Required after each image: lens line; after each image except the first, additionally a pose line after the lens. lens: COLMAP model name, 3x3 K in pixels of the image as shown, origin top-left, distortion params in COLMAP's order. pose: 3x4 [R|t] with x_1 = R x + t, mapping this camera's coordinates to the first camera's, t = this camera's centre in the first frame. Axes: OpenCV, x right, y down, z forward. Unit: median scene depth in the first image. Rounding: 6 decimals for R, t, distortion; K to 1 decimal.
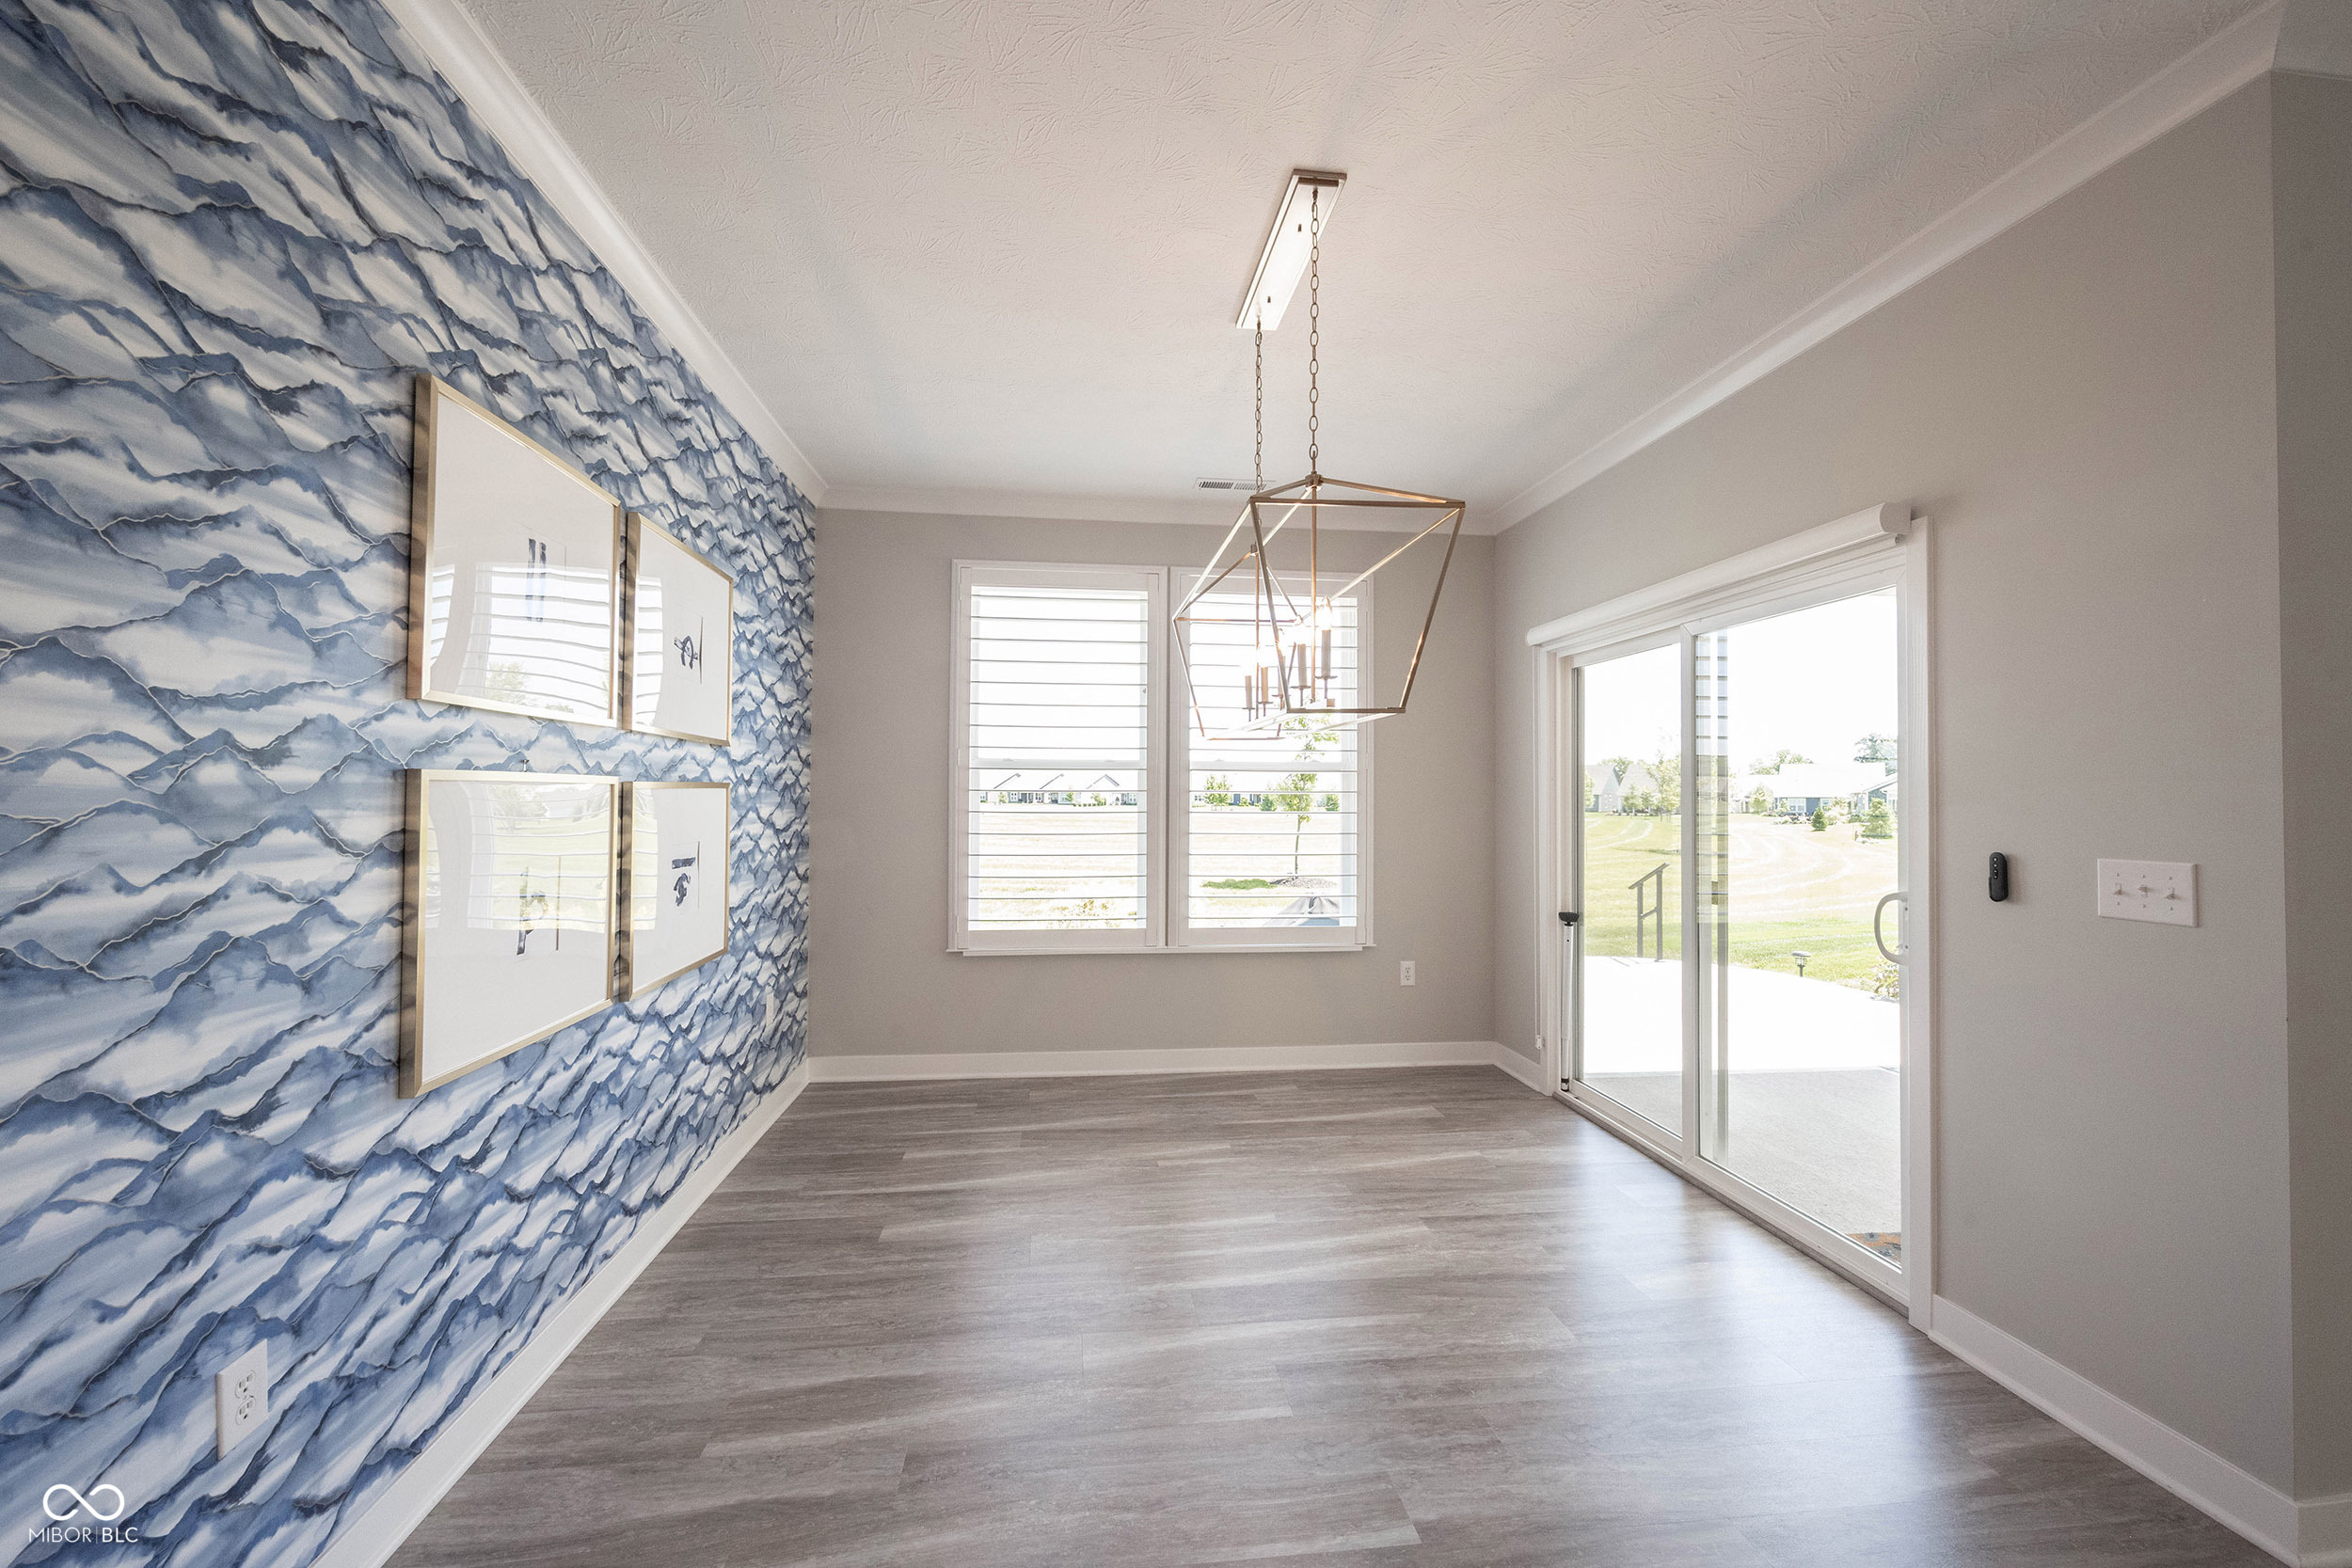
lens RADIAL K [[925.7, 0, 1166.1], [0, 925.7, 782.7], [0, 0, 1]] dist [-0.002874, 0.002186]
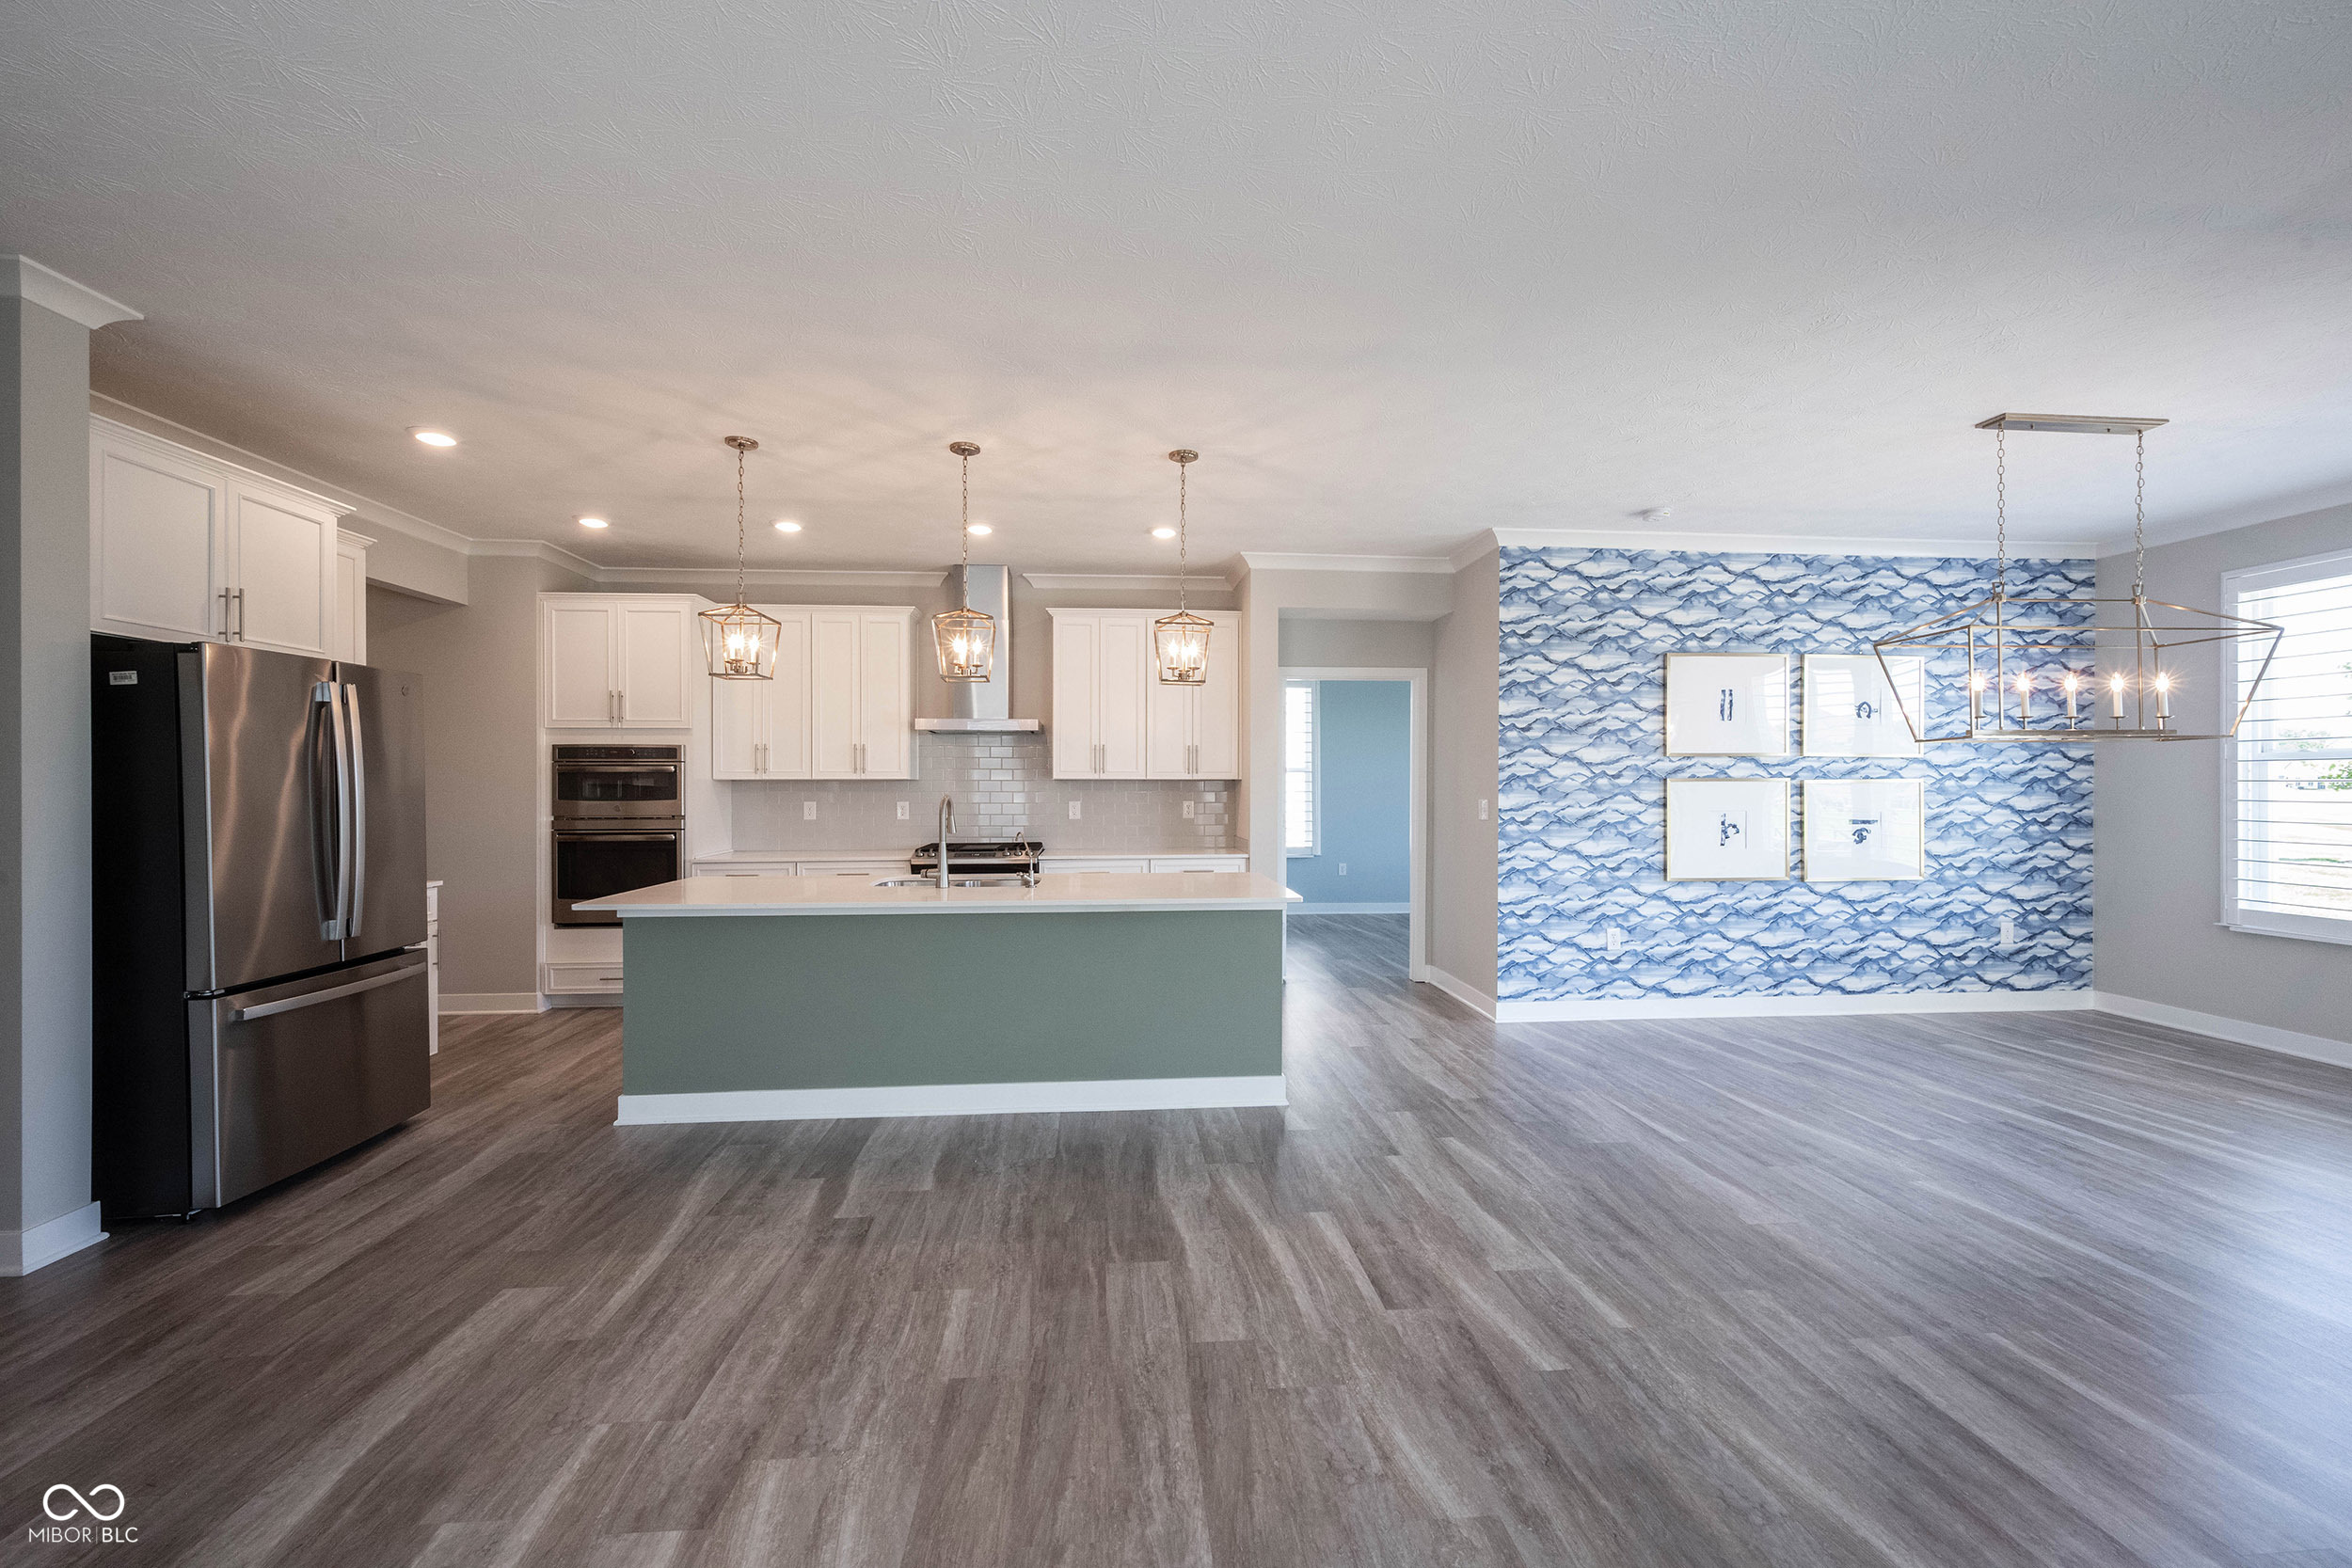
lens RADIAL K [[927.2, 0, 1171.4], [0, 927.2, 787.7], [0, 0, 1]] dist [-0.000954, -0.000309]
pose [[-0.037061, -0.005406, -0.999298, 2.403645], [0.015321, 0.999865, -0.005977, 0.011056], [0.999196, -0.015532, -0.036973, -0.576264]]
